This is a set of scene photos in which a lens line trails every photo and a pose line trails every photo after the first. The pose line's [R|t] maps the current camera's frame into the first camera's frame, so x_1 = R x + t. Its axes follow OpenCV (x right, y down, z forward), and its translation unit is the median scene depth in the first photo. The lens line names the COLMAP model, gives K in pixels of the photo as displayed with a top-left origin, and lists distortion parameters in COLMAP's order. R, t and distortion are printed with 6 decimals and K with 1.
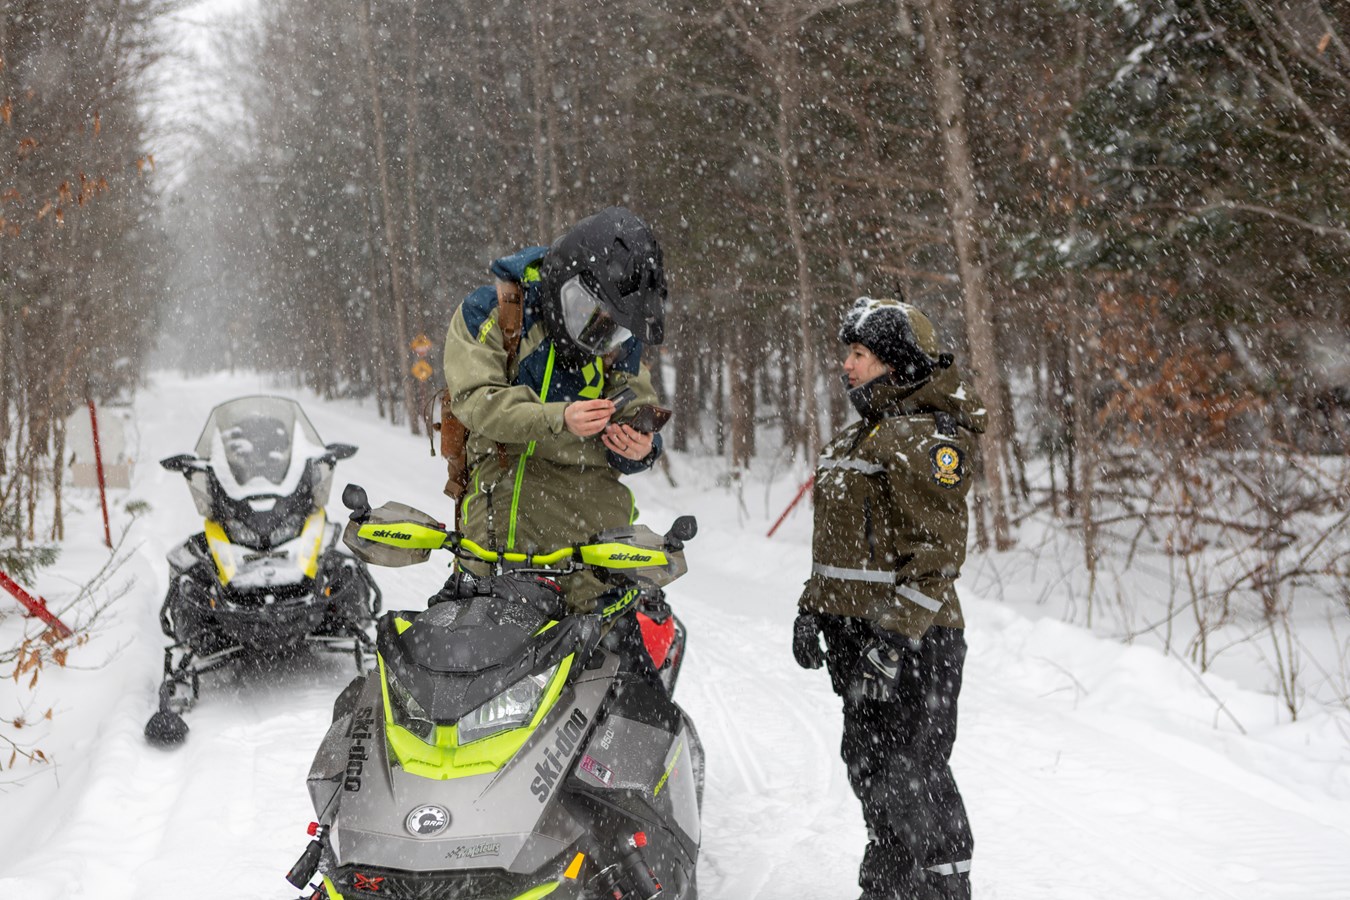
lens RADIAL K [[1797.9, 0, 680.3], [0, 1797.9, 440.1], [0, 0, 1]] dist [0.046633, 0.000000]
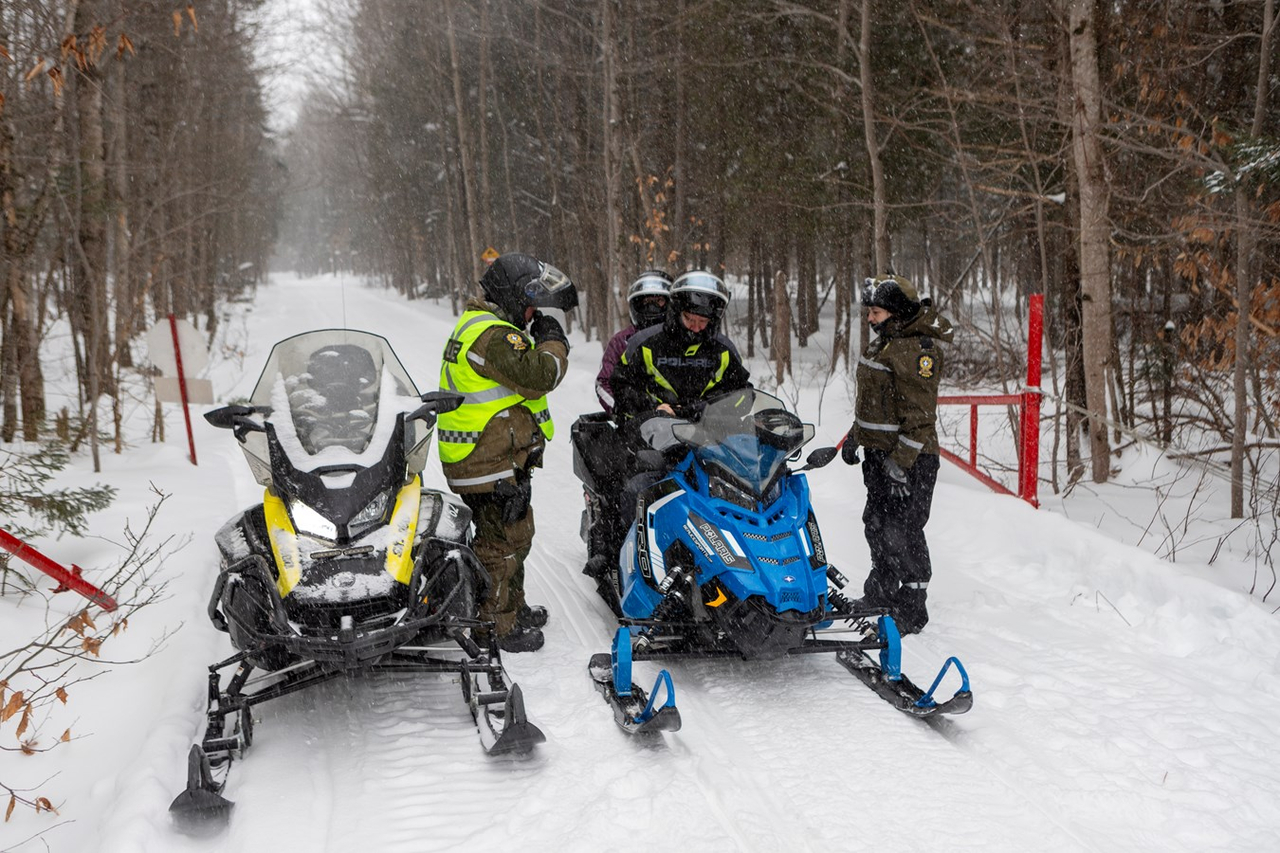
lens RADIAL K [[1304.4, 0, 648.6], [0, 1304.4, 433.2], [0, 0, 1]] dist [0.037079, 0.000000]
pose [[0.999799, 0.017230, -0.010291, -0.095505], [-0.016338, 0.996556, 0.081299, -0.027990], [0.011656, -0.081114, 0.996637, 0.450111]]
